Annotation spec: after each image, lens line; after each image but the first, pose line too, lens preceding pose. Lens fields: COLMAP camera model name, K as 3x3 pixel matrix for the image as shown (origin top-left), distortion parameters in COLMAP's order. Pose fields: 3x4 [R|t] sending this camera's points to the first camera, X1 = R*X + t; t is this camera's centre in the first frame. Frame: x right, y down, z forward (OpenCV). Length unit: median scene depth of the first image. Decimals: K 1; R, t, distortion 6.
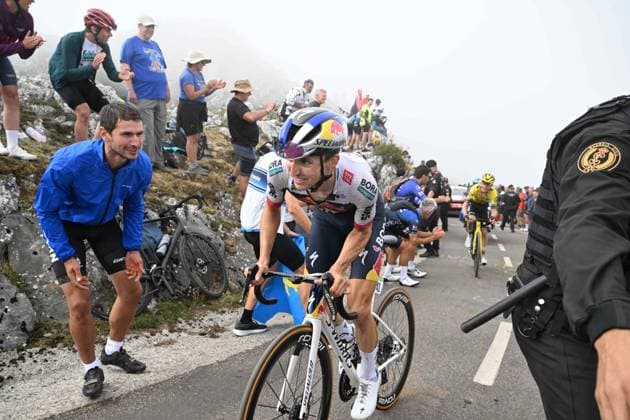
lens RADIAL K [[479.4, 0, 315.0], [0, 479.4, 210.0], [0, 0, 1]] dist [-0.004946, 0.000167]
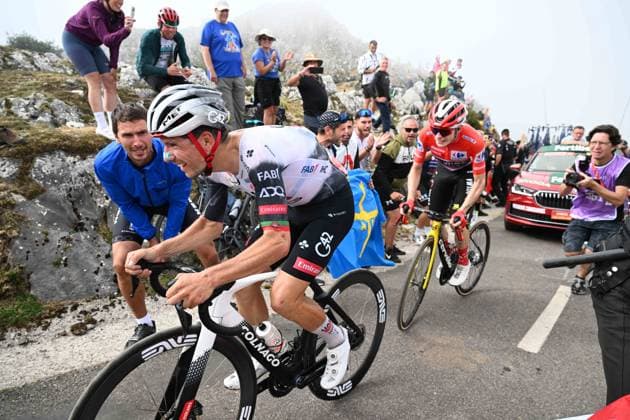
lens RADIAL K [[419.1, 0, 314.4], [0, 419.1, 214.0], [0, 0, 1]] dist [0.001173, -0.000799]
pose [[0.979410, 0.004891, -0.201820, 0.055193], [0.015386, 0.994991, 0.098778, -0.007903], [0.201292, -0.099850, 0.974429, 0.053608]]
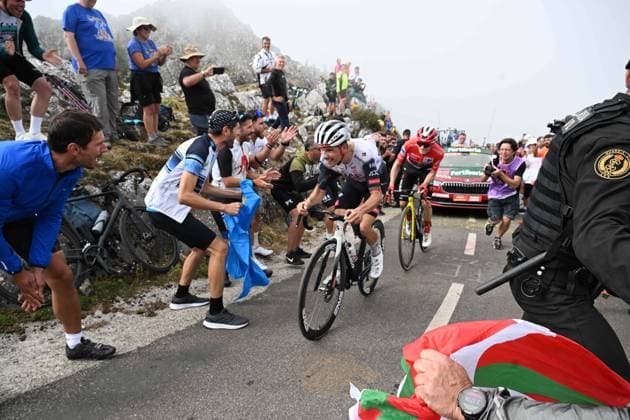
lens RADIAL K [[419.1, 0, 314.4], [0, 419.1, 214.0], [0, 0, 1]] dist [0.001173, -0.000799]
pose [[0.999220, -0.039497, 0.000479, 0.093933], [0.039252, 0.994234, 0.099789, -0.008509], [-0.004418, -0.099692, 0.995009, 0.126550]]
